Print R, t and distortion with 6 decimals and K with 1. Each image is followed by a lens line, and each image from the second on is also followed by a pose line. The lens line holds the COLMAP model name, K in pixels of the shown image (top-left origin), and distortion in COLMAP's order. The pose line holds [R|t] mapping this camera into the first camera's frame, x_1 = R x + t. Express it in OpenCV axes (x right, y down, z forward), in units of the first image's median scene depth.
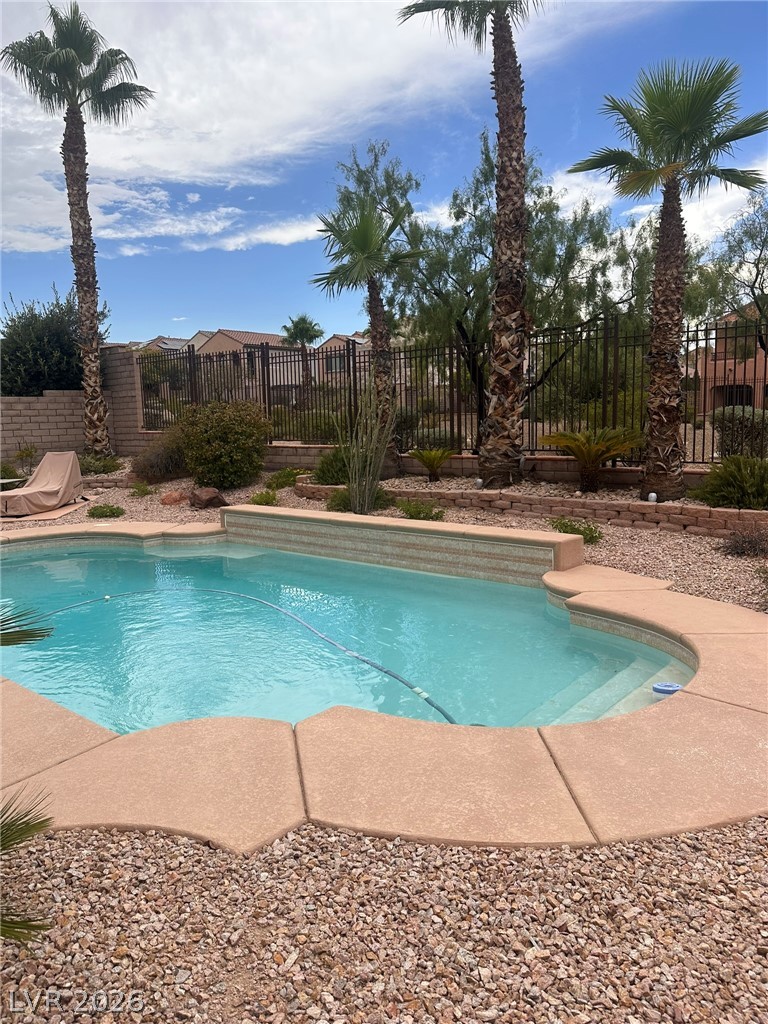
lens RADIAL K [[714.0, 0, 384.0], [0, 714.0, 512.0], [0, 0, 1]] dist [0.050455, -0.038830]
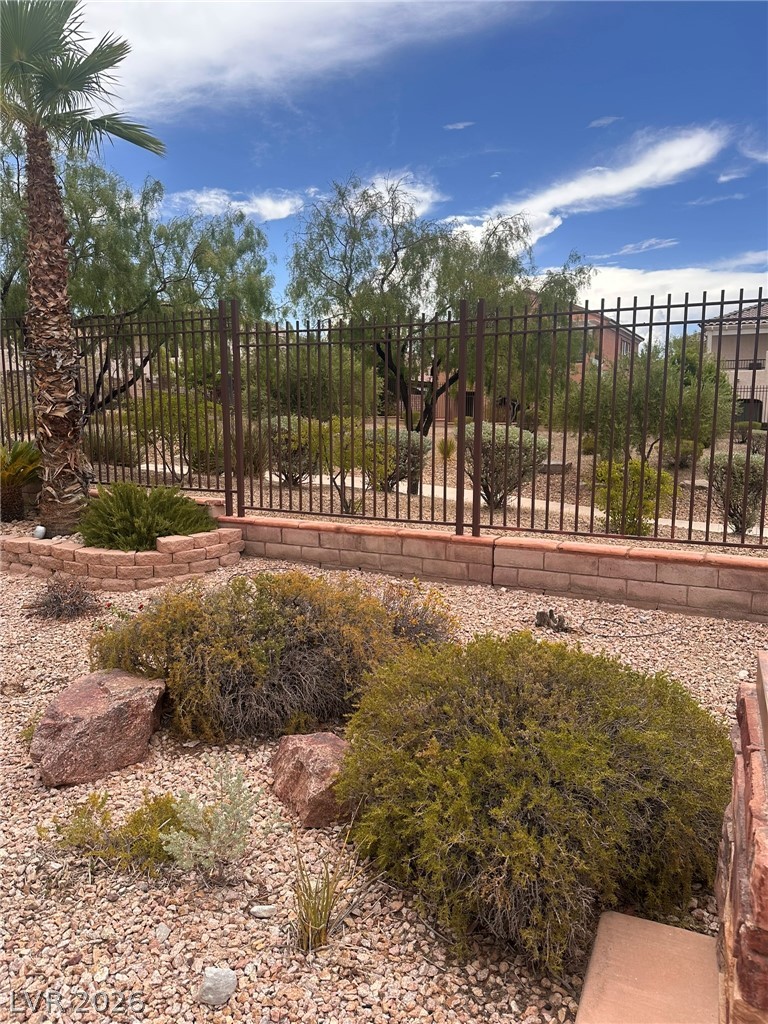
lens RADIAL K [[713.5, 0, 384.0], [0, 713.5, 512.0], [0, 0, 1]] dist [0.072077, -0.089494]
pose [[0.975275, -0.003072, 0.220971, 0.275210], [0.002161, 0.999988, 0.004363, -0.021654], [-0.220982, -0.003778, 0.975271, 0.071305]]
